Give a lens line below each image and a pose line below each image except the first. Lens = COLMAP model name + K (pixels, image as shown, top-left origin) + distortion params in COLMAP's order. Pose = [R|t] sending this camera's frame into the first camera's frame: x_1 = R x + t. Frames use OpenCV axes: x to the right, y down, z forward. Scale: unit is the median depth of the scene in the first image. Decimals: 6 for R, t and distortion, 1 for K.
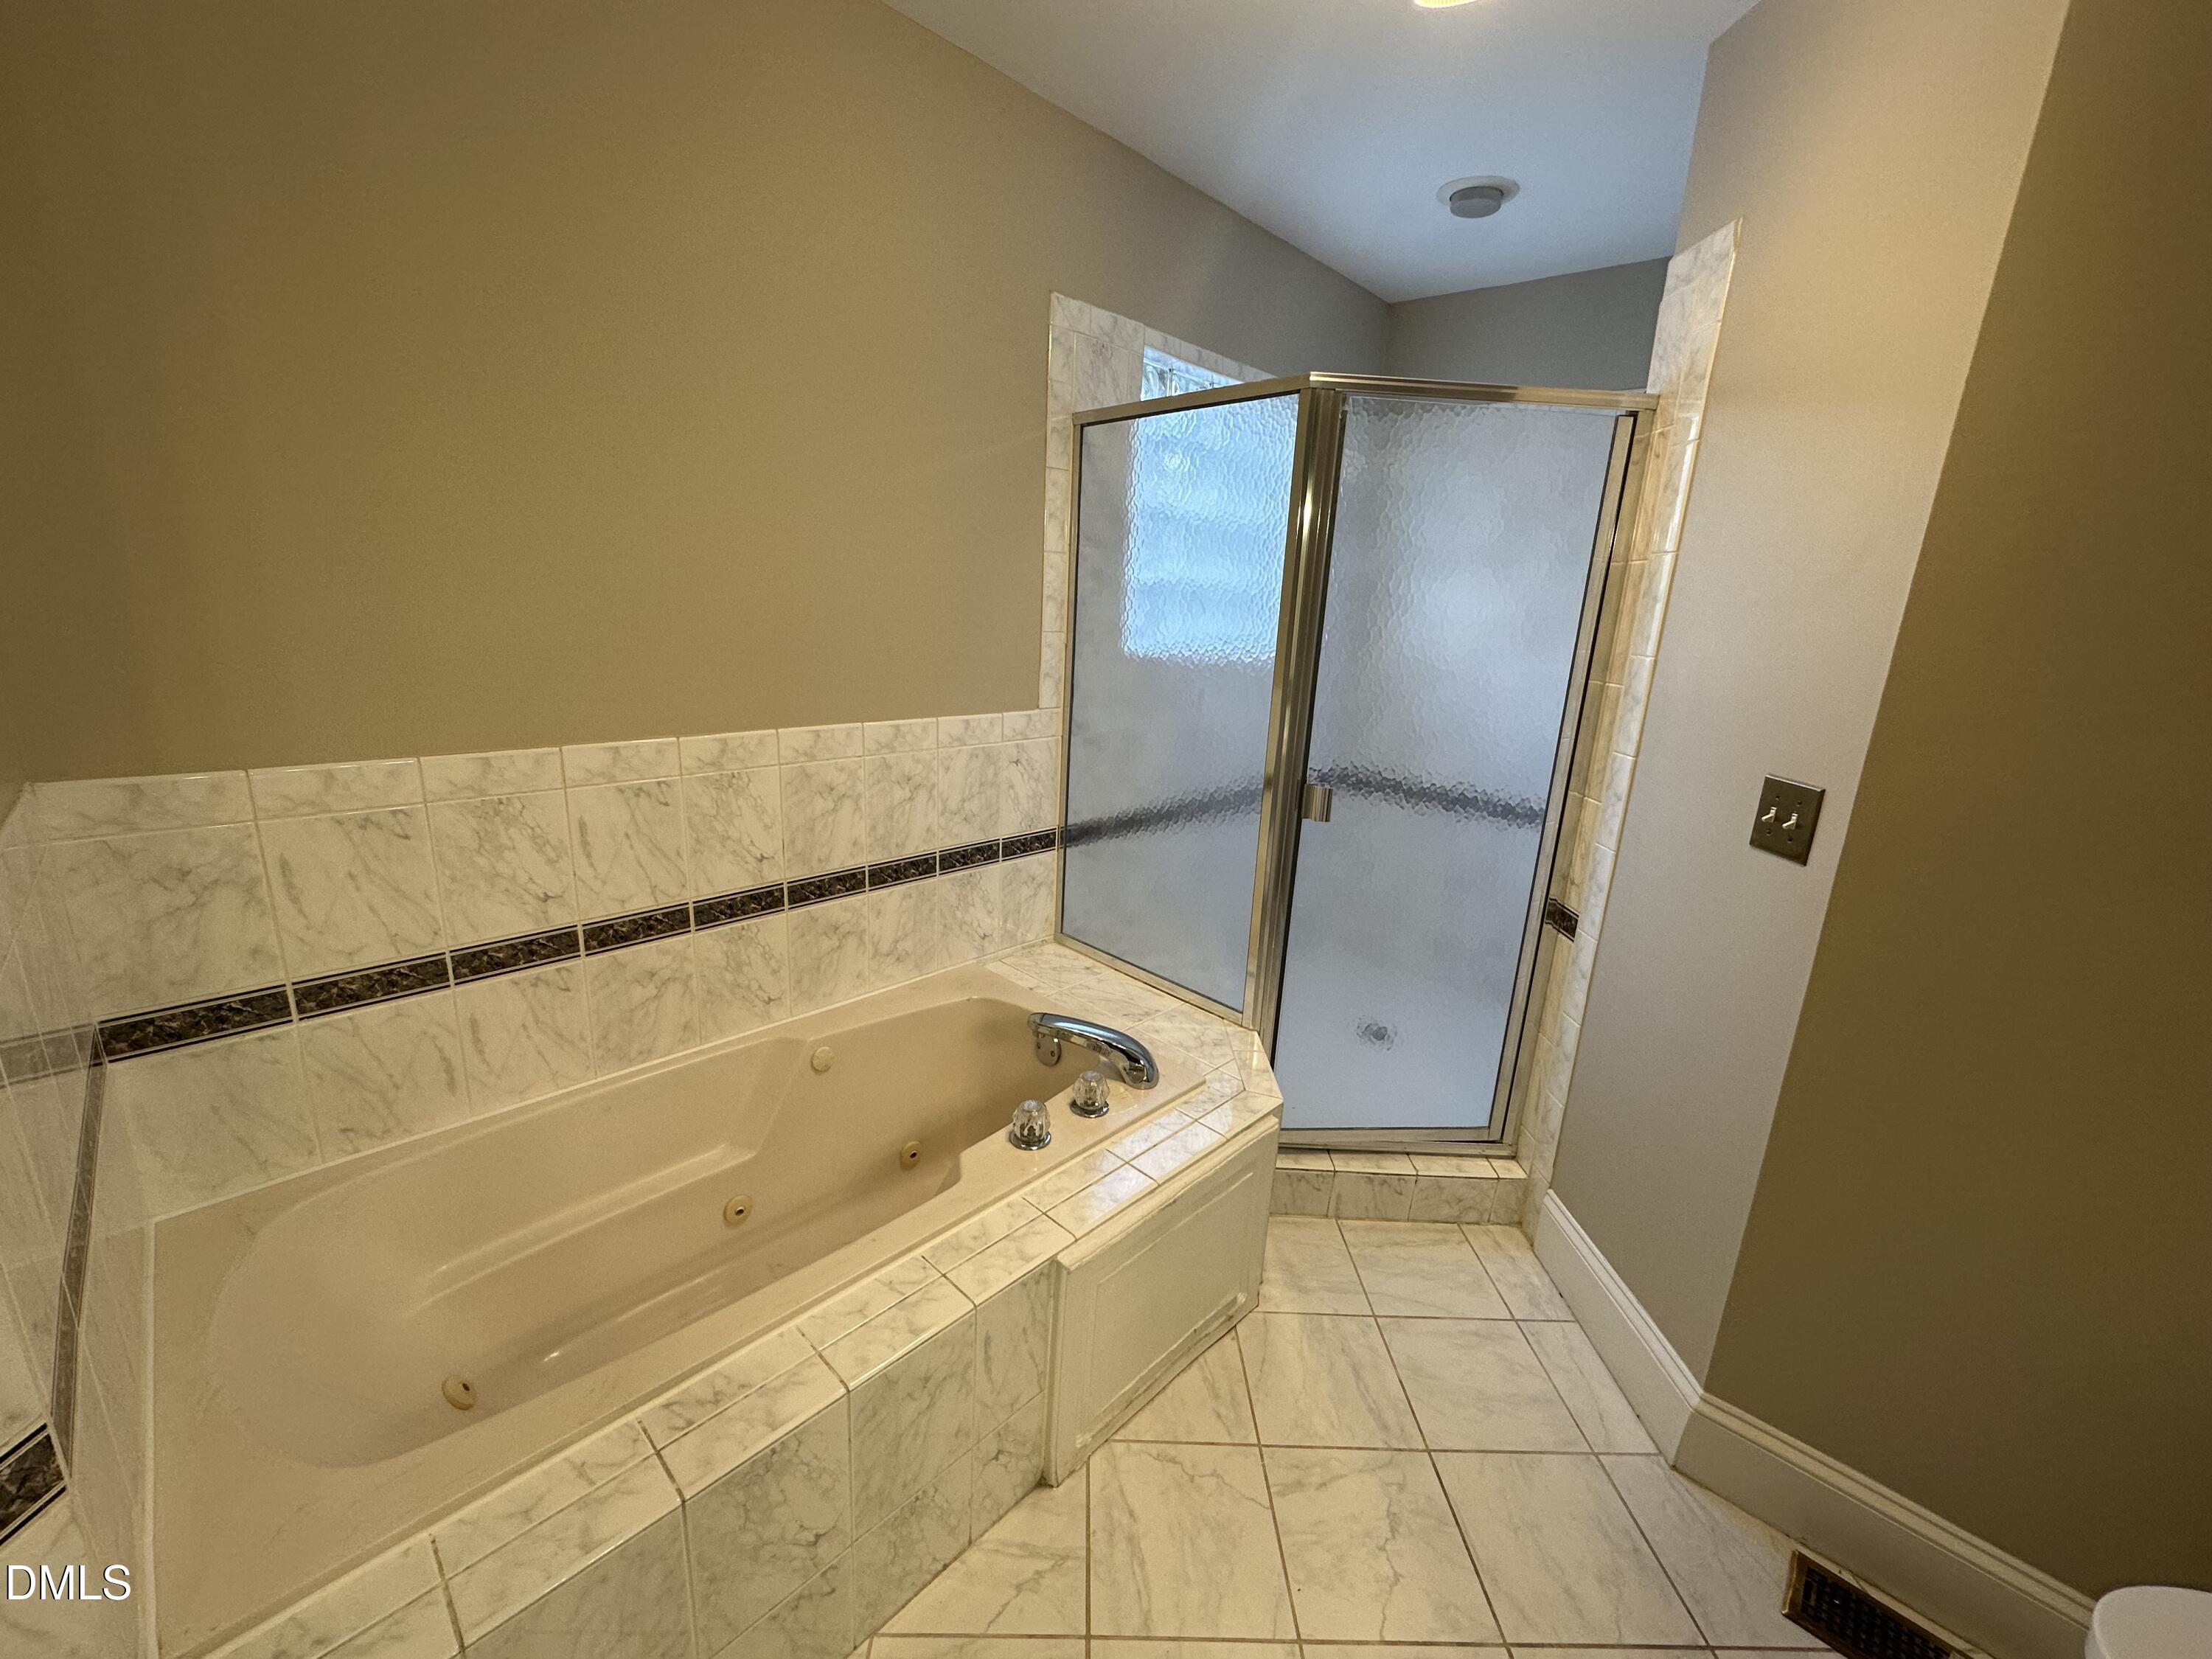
lens RADIAL K [[880.4, 0, 1105.5], [0, 880.4, 830.7], [0, 0, 1]] dist [-0.004164, 0.000913]
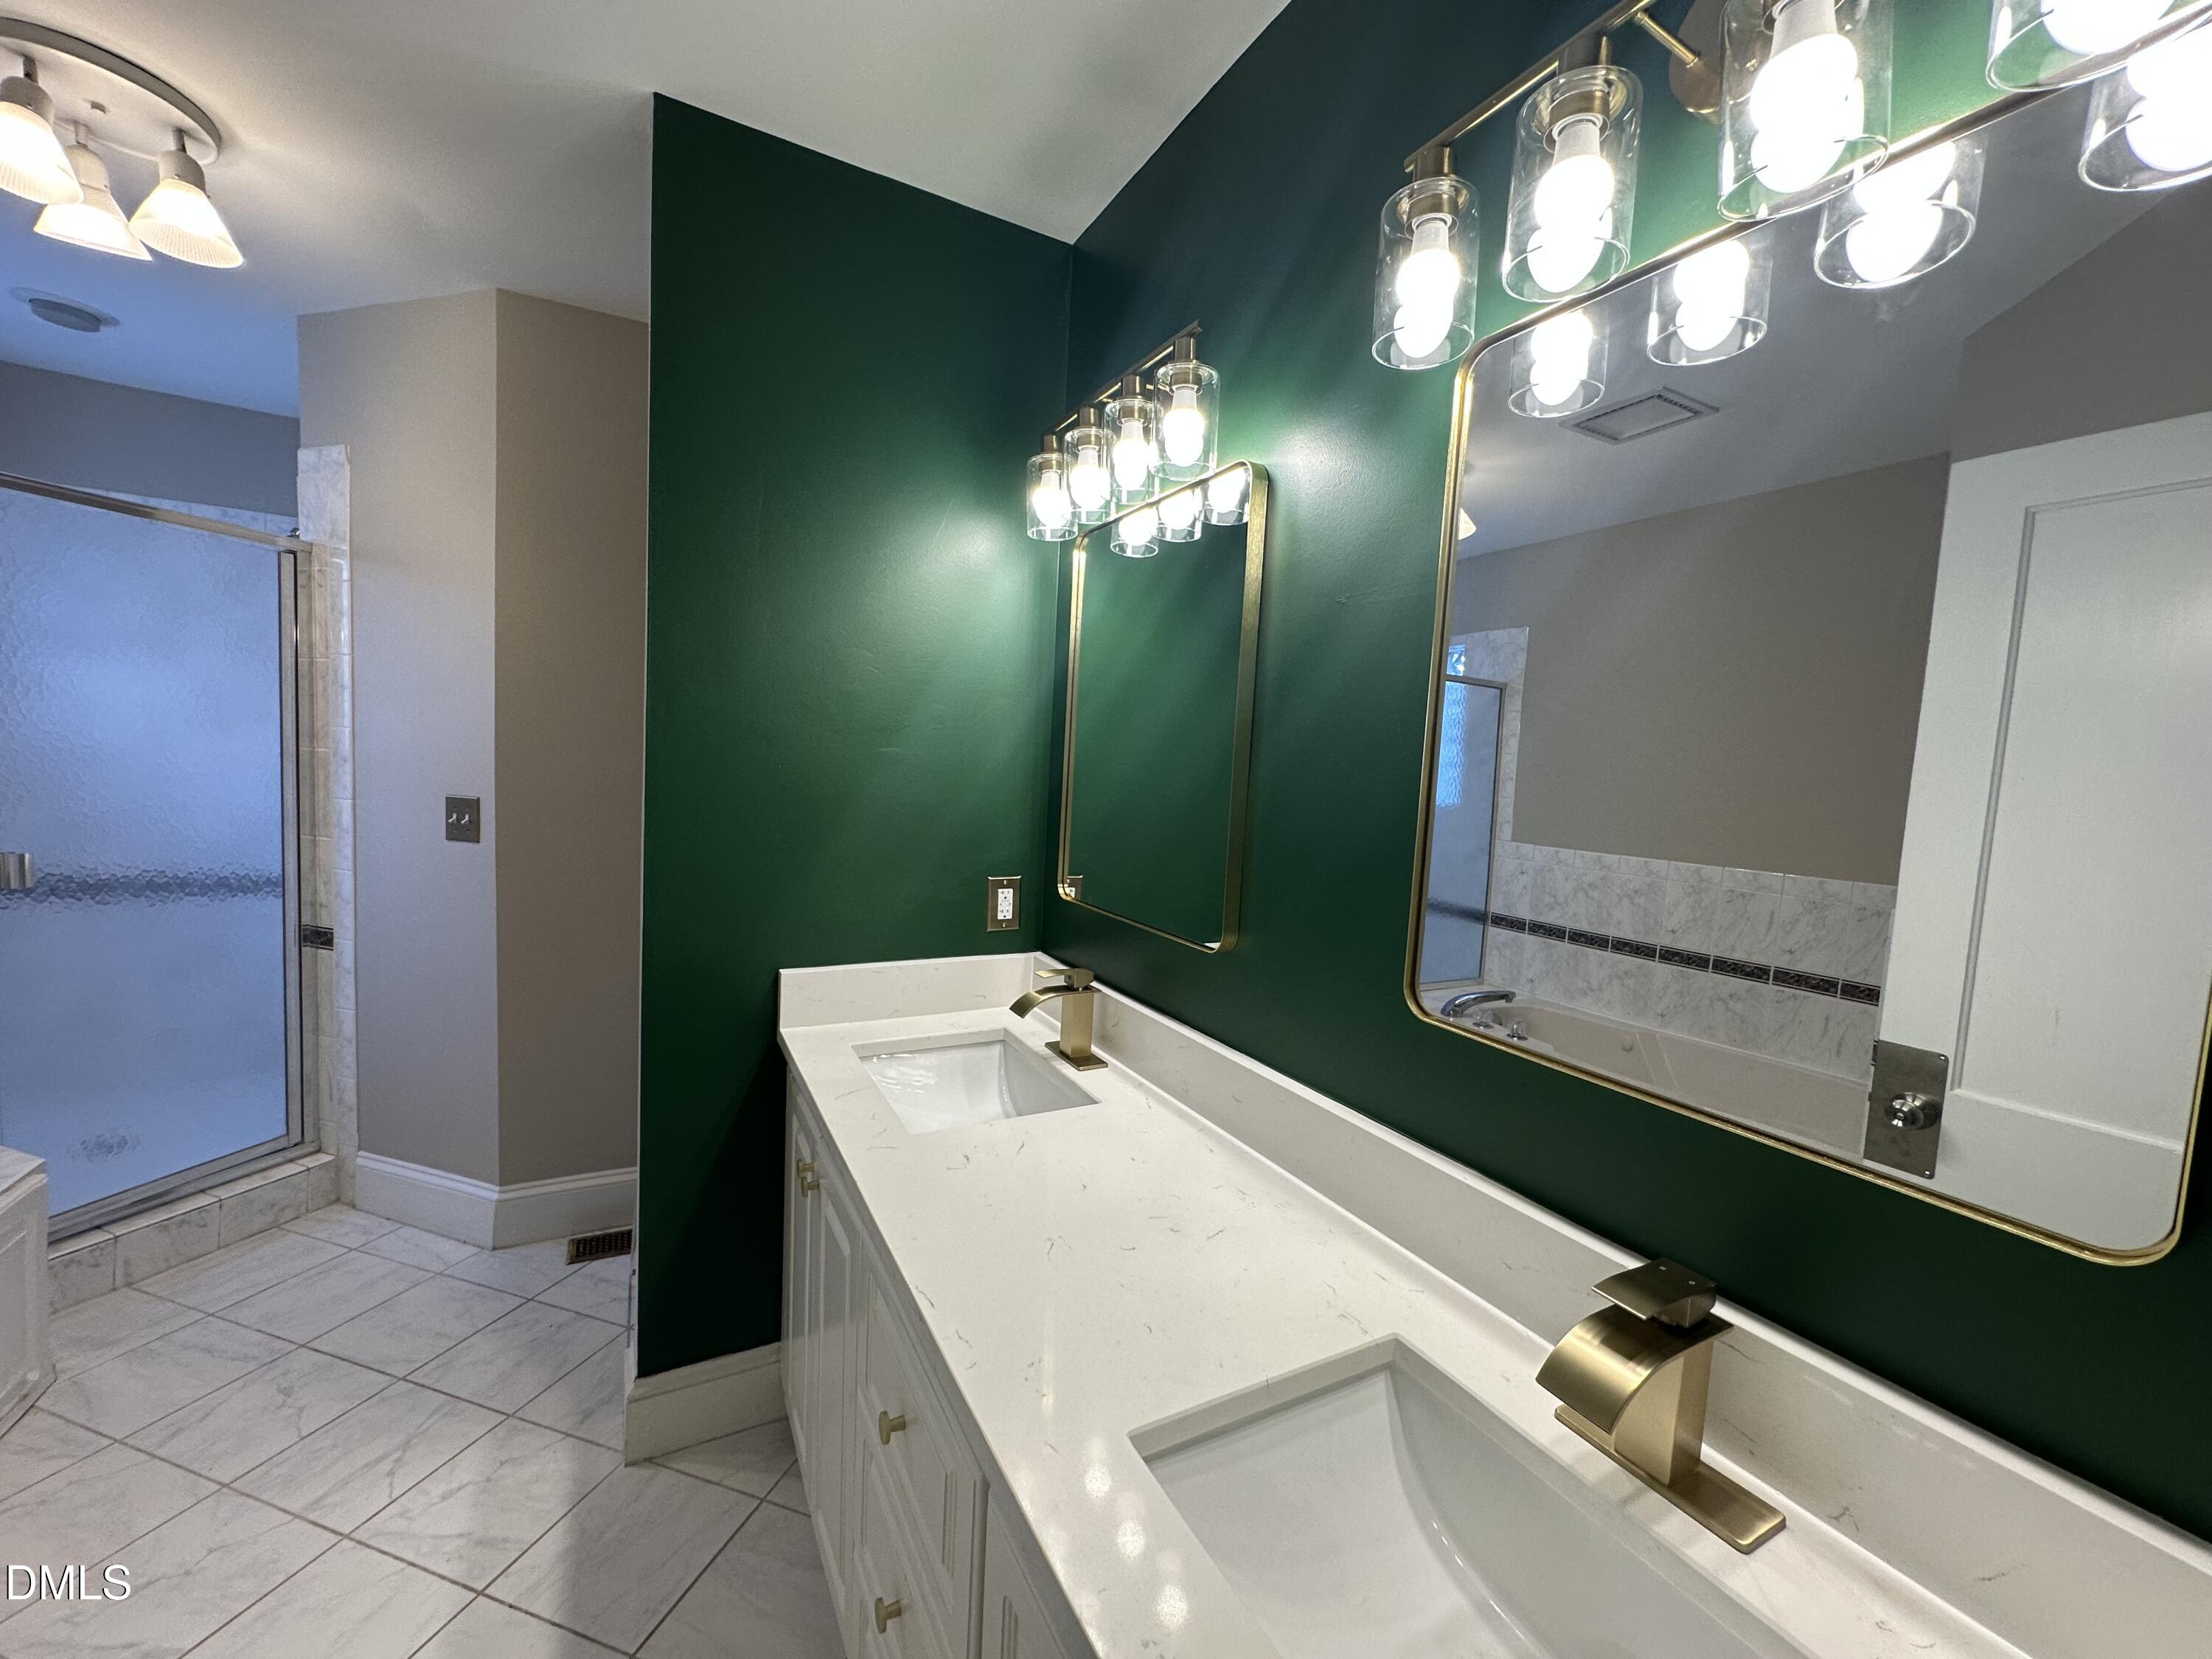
lens RADIAL K [[880.4, 0, 1105.5], [0, 880.4, 830.7], [0, 0, 1]] dist [-0.004164, 0.000913]
pose [[0.305265, -0.102042, 0.946784, -0.325783], [0.203926, 0.978182, 0.039676, 0.142317], [-0.930176, 0.180963, 0.319414, -0.497163]]
